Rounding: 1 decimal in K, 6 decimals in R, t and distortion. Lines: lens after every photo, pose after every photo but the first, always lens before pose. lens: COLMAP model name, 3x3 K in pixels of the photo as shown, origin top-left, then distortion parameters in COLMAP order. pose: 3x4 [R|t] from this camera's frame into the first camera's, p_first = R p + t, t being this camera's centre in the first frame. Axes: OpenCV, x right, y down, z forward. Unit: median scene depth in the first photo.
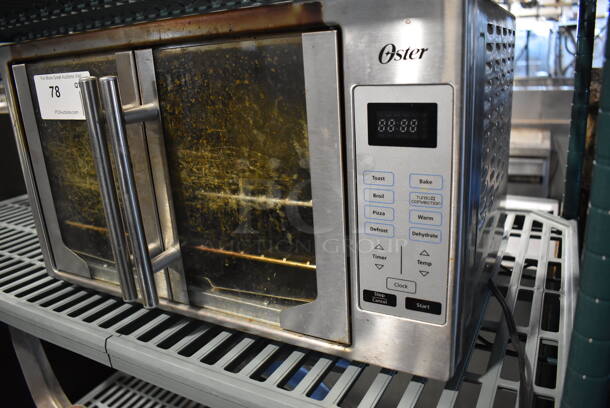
lens RADIAL K [[472.0, 0, 305.0], [0, 472.0, 204.0], [0, 0, 1]] dist [-0.104779, 0.004380]
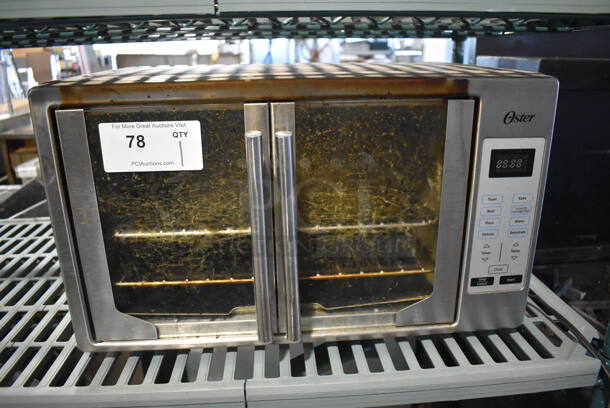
lens RADIAL K [[472.0, 0, 305.0], [0, 472.0, 204.0], [0, 0, 1]] dist [-0.104779, 0.004380]
pose [[0.846109, -0.126249, 0.517842, -1.011858], [0.126162, 0.991372, 0.035556, -0.153939], [-0.517863, 0.035248, 0.854737, 0.064760]]
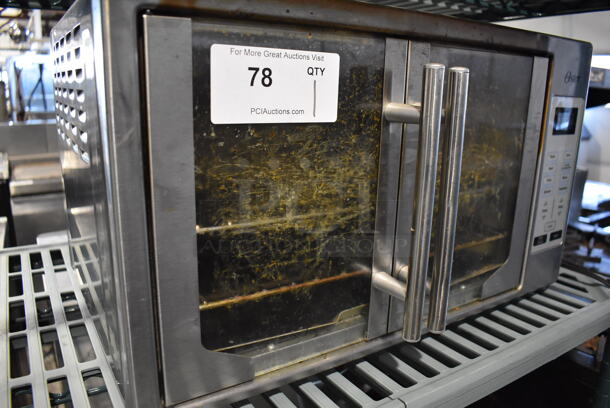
lens RADIAL K [[472.0, 0, 305.0], [0, 472.0, 204.0], [0, 0, 1]] dist [-0.104779, 0.004380]
pose [[0.493022, -0.145147, 0.857824, -1.438950], [0.209708, 0.976740, 0.044741, -0.130422], [-0.844365, 0.157834, 0.511992, 0.878774]]
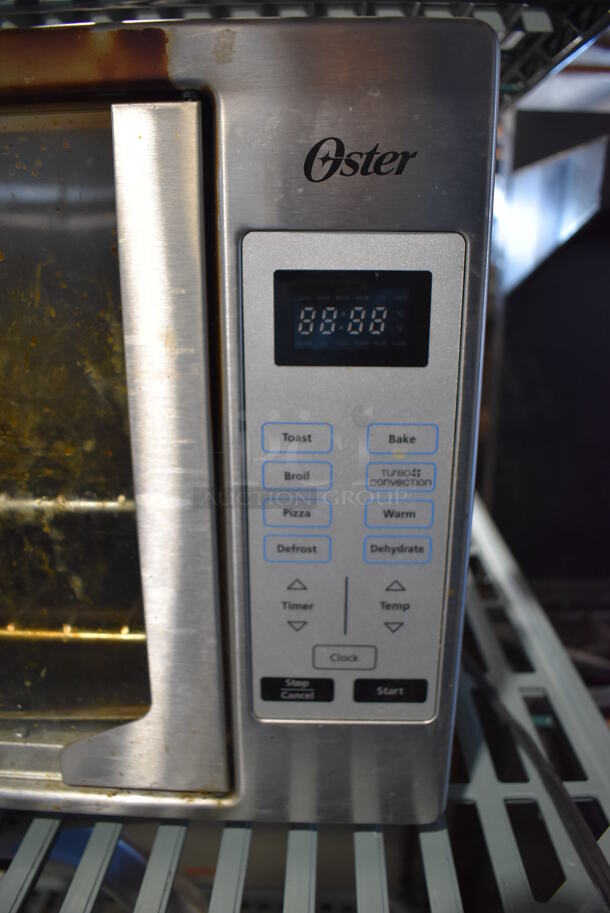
lens RADIAL K [[706.4, 0, 305.0], [0, 706.4, 456.5], [0, 0, 1]] dist [-0.104779, 0.004380]
pose [[0.895877, -0.067933, 0.439078, -0.129792], [0.080188, 0.996735, -0.009400, -0.027550], [-0.437006, 0.043630, 0.898400, 0.355795]]
